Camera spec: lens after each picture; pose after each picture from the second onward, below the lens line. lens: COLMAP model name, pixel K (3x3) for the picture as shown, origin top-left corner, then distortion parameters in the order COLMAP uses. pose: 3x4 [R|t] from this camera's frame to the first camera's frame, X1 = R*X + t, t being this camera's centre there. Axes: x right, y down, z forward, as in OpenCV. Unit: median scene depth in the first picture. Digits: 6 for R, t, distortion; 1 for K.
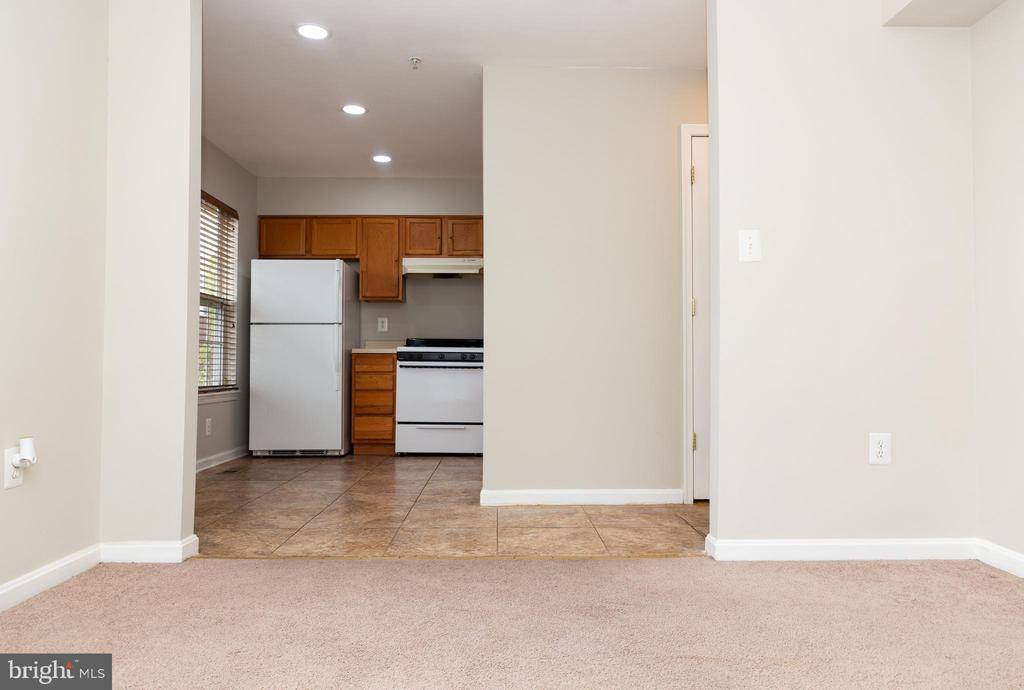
lens RADIAL K [[698.0, 0, 527.7], [0, 698.0, 345.3], [0, 0, 1]] dist [-0.001341, -0.002436]
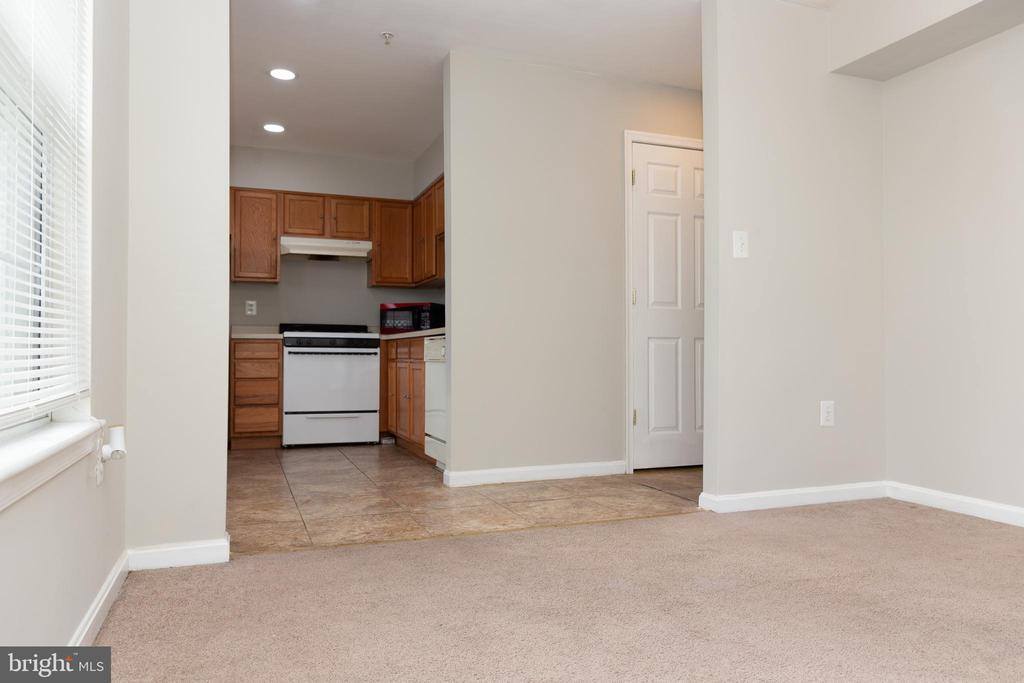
lens RADIAL K [[698.0, 0, 544.8], [0, 698.0, 347.9], [0, 0, 1]] dist [-0.001341, -0.002436]
pose [[0.939793, 0.000438, 0.341745, -0.184041], [-0.006391, 0.999847, 0.016292, 0.006343], [-0.341686, -0.017495, 0.939651, 0.002488]]
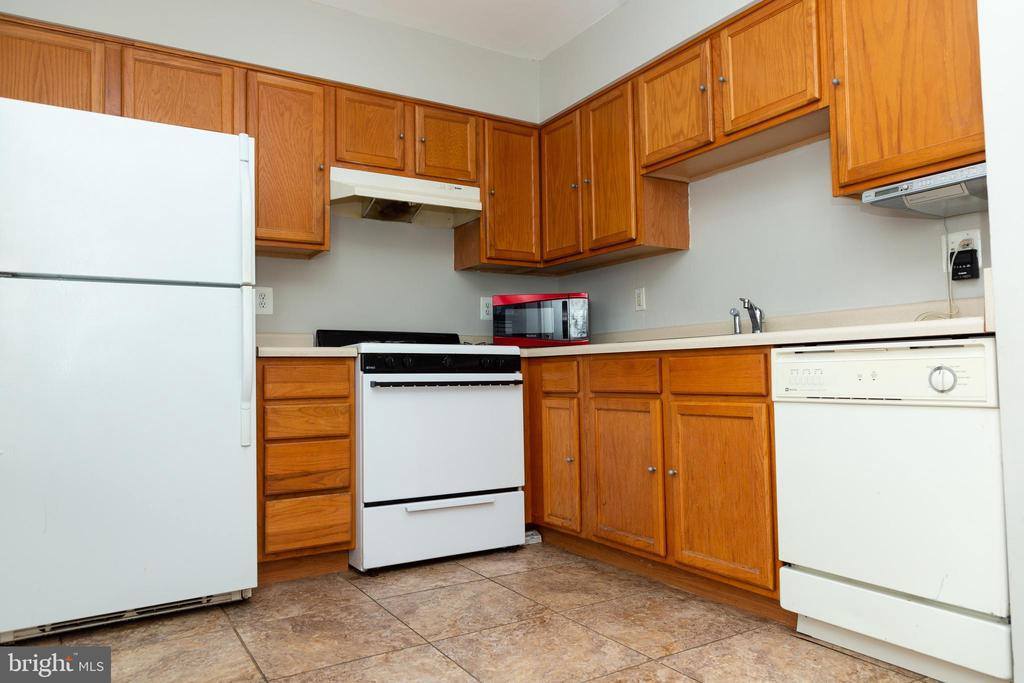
lens RADIAL K [[698.0, 0, 558.9], [0, 698.0, 348.5], [0, 0, 1]] dist [-0.001341, -0.002436]
pose [[0.863116, 0.002225, 0.505001, -0.320519], [0.003424, 0.999942, -0.010259, 0.011248], [-0.504994, 0.010584, 0.863058, 0.541069]]
